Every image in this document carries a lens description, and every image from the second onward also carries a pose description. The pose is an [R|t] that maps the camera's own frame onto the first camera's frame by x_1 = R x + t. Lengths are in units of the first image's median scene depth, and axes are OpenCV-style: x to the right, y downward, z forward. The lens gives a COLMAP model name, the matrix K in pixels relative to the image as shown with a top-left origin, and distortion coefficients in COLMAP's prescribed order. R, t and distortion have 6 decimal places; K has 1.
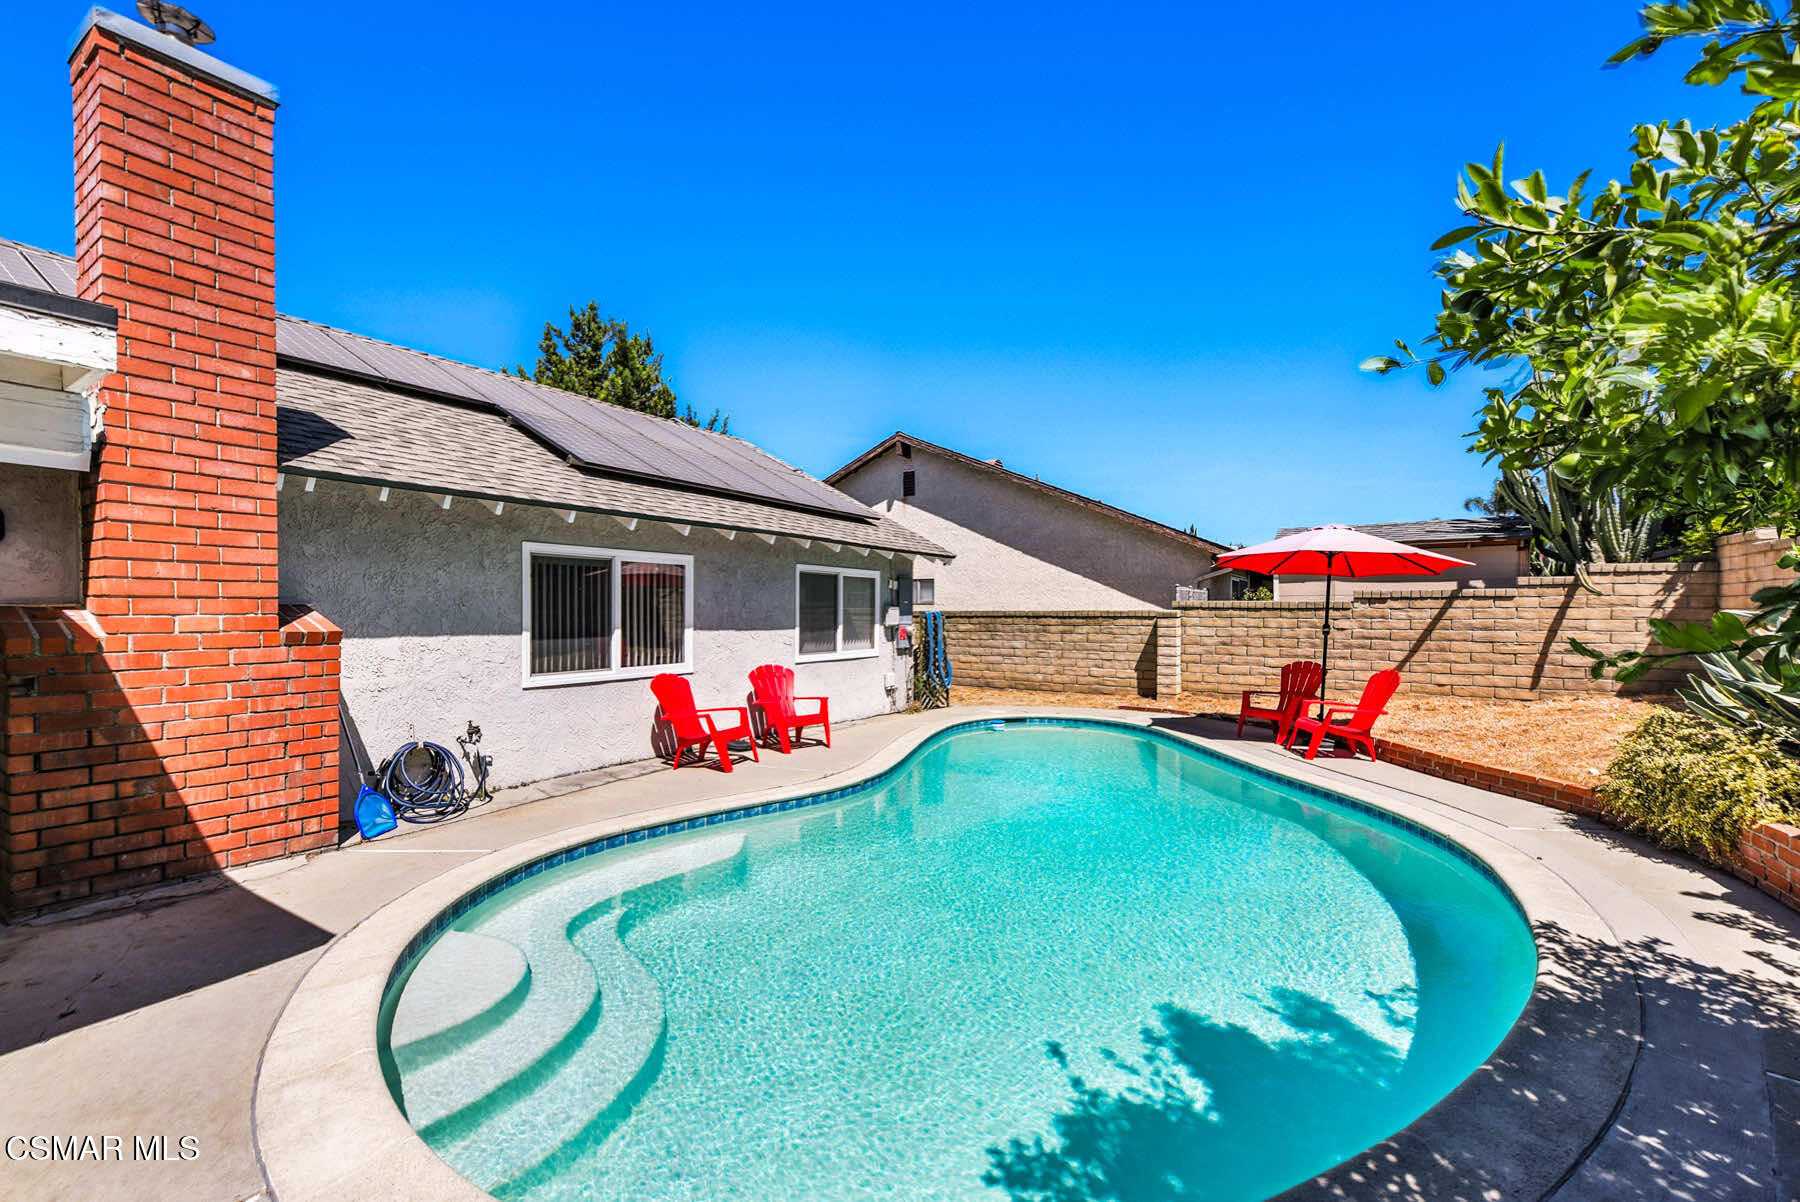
lens RADIAL K [[737.6, 0, 912.2], [0, 737.6, 622.4], [0, 0, 1]] dist [0.001228, -0.000193]
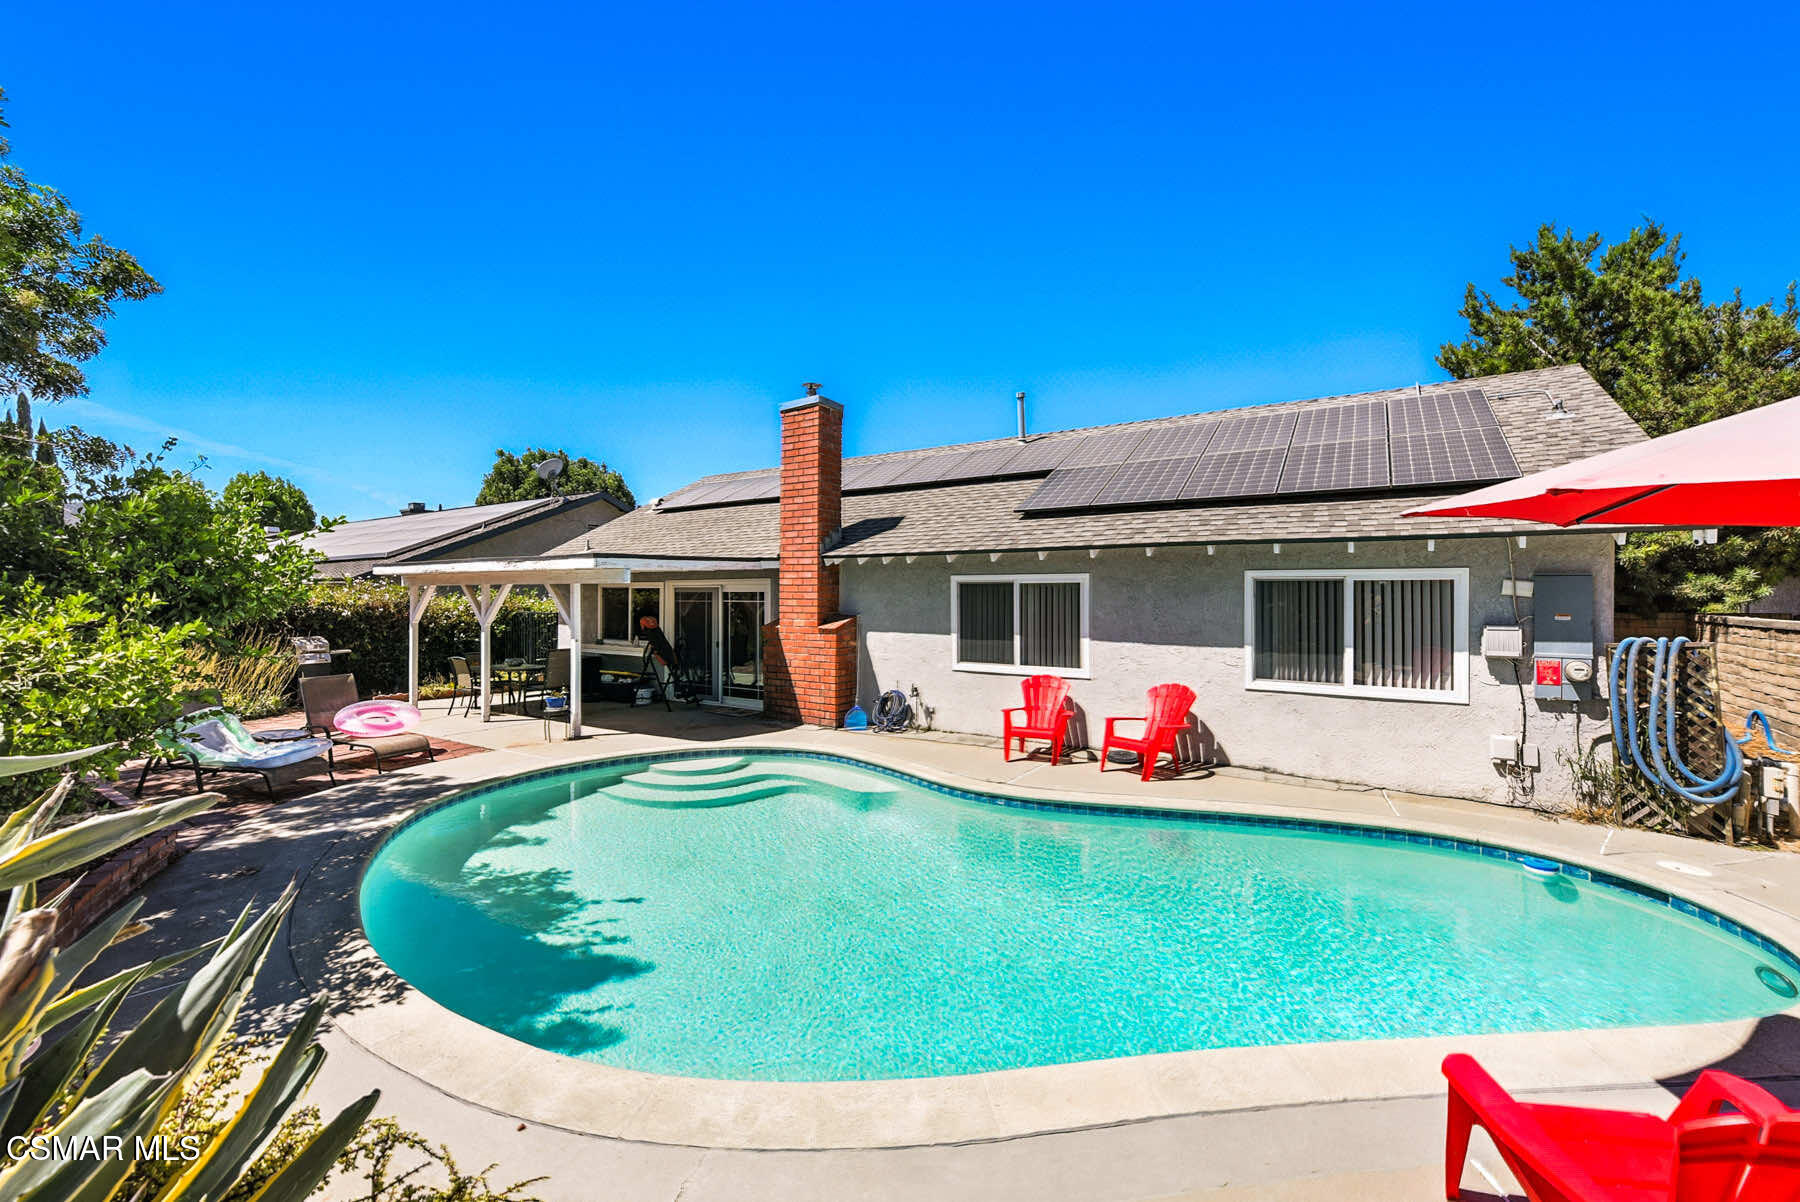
lens RADIAL K [[700.6, 0, 885.0], [0, 700.6, 587.8], [0, 0, 1]] dist [-0.000123, 0.000043]
pose [[-0.010039, -0.009929, -0.999900, 0.701620], [-0.016041, 0.999824, -0.009767, -0.049071], [0.999821, 0.015941, -0.010197, 0.644785]]
